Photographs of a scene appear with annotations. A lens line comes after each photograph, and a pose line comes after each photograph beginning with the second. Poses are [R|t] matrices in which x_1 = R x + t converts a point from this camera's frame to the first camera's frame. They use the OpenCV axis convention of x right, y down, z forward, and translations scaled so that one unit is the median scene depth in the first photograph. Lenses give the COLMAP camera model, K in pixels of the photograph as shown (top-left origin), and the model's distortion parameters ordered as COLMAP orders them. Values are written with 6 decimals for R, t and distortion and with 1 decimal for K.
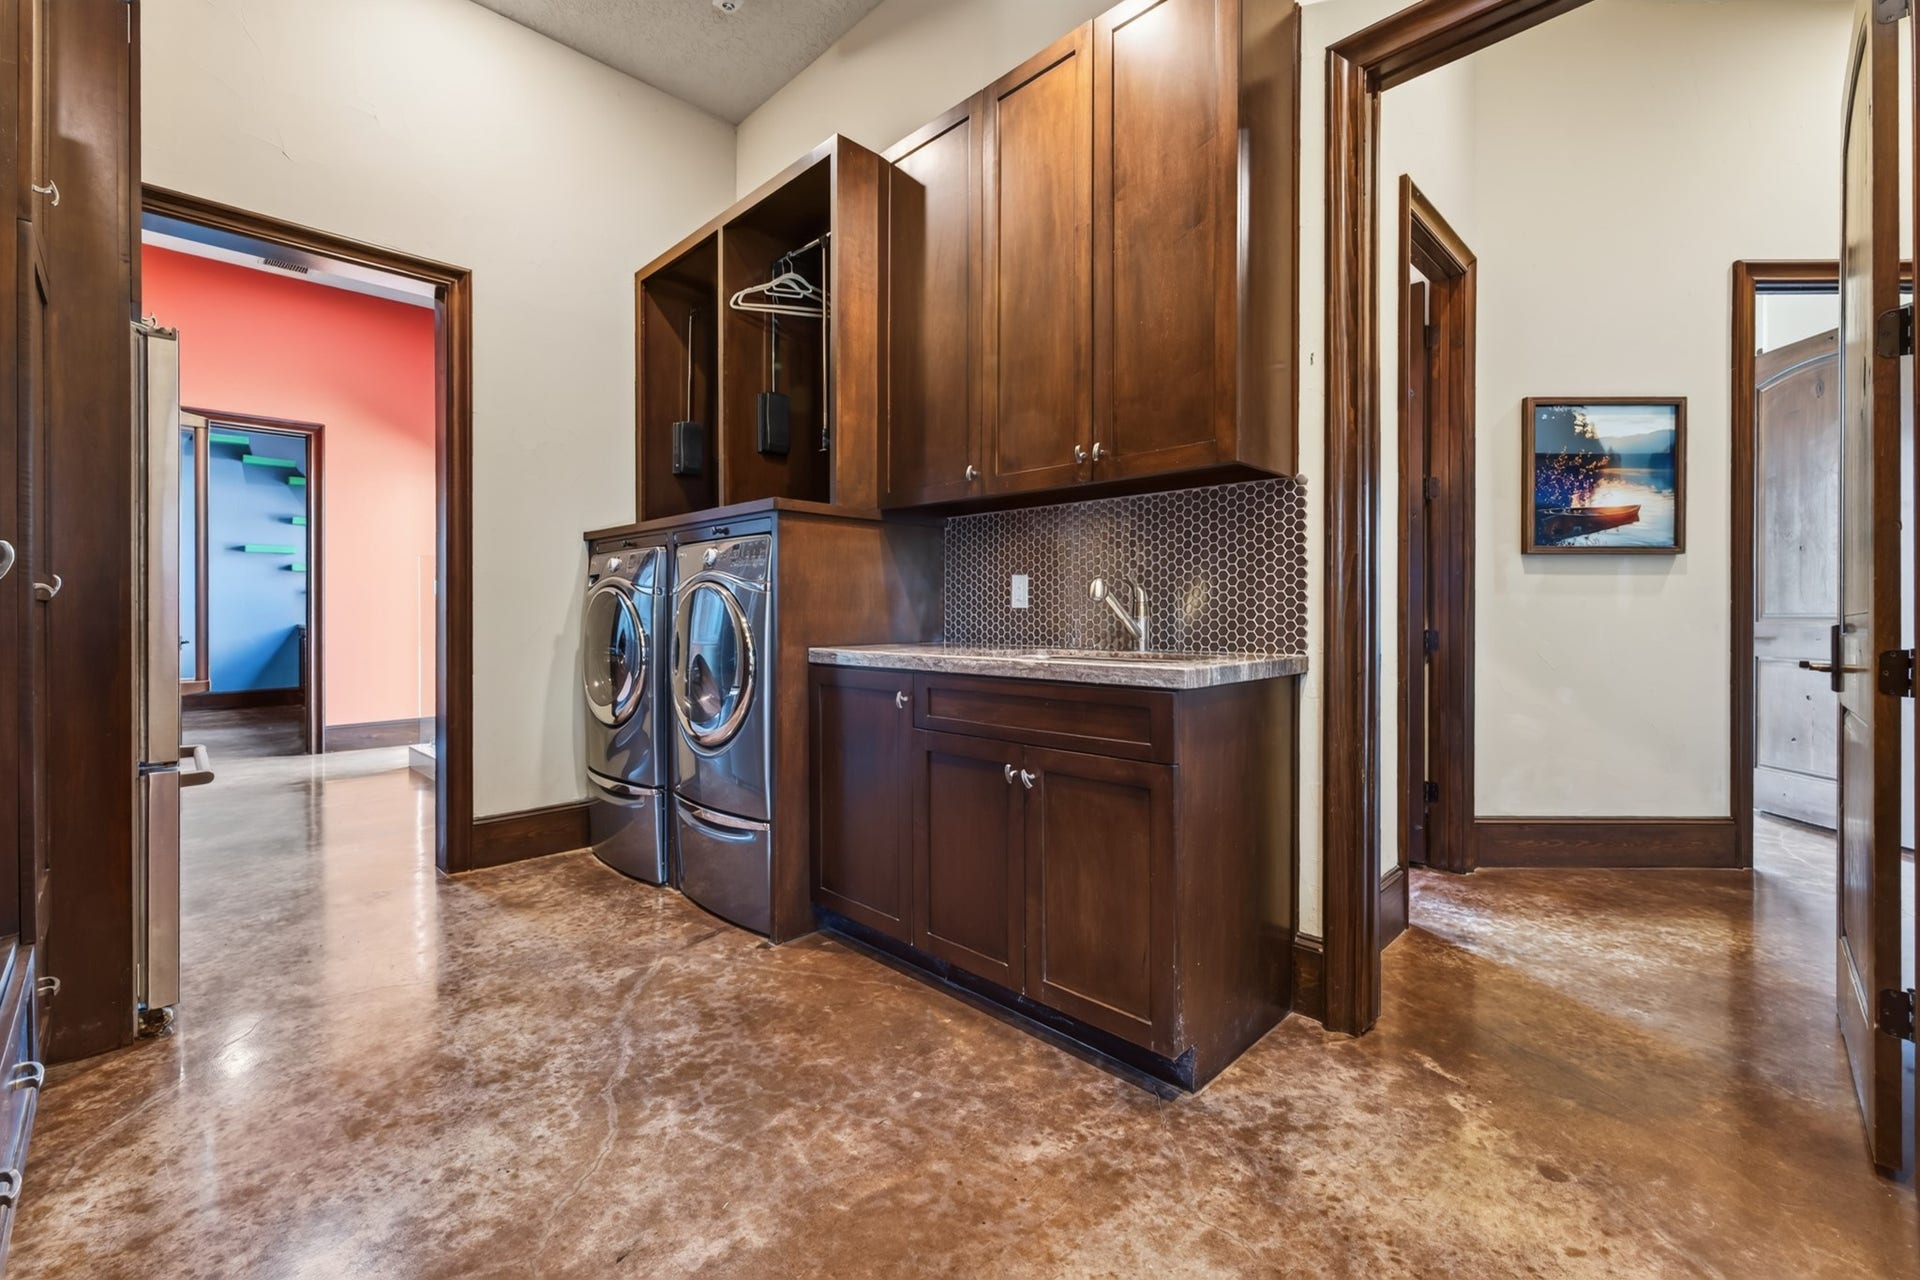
lens RADIAL K [[818.8, 0, 947.4], [0, 818.8, 633.7], [0, 0, 1]] dist [0.022945, 0.000184]
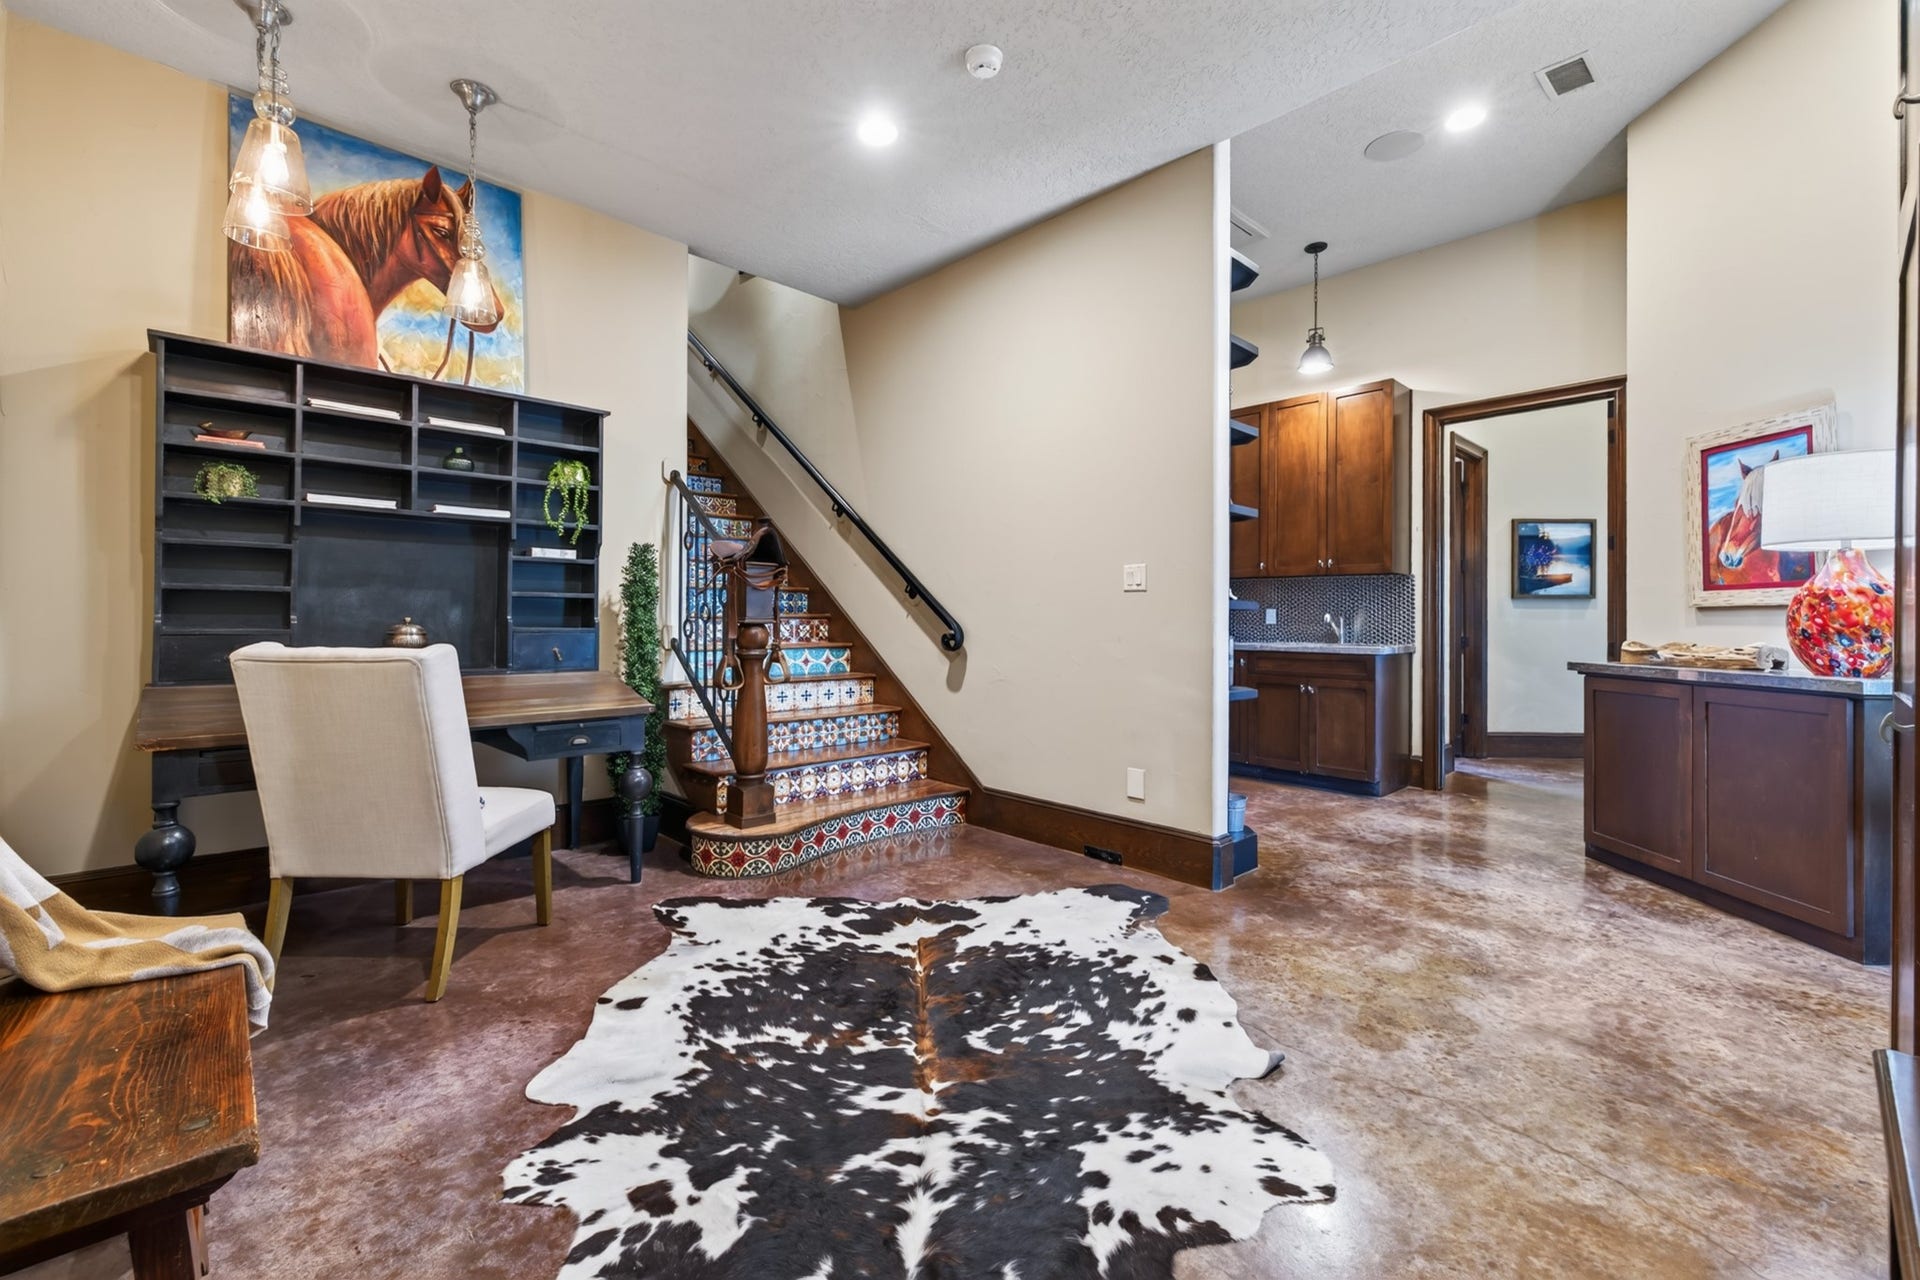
lens RADIAL K [[818.8, 0, 971.2], [0, 818.8, 626.0], [0, 0, 1]] dist [0.022945, 0.000184]
pose [[0.999915, 0.008792, -0.009649, -0.816615], [-0.008966, 0.999796, -0.018123, 0.023042], [0.009488, 0.018208, 0.999789, -1.398386]]
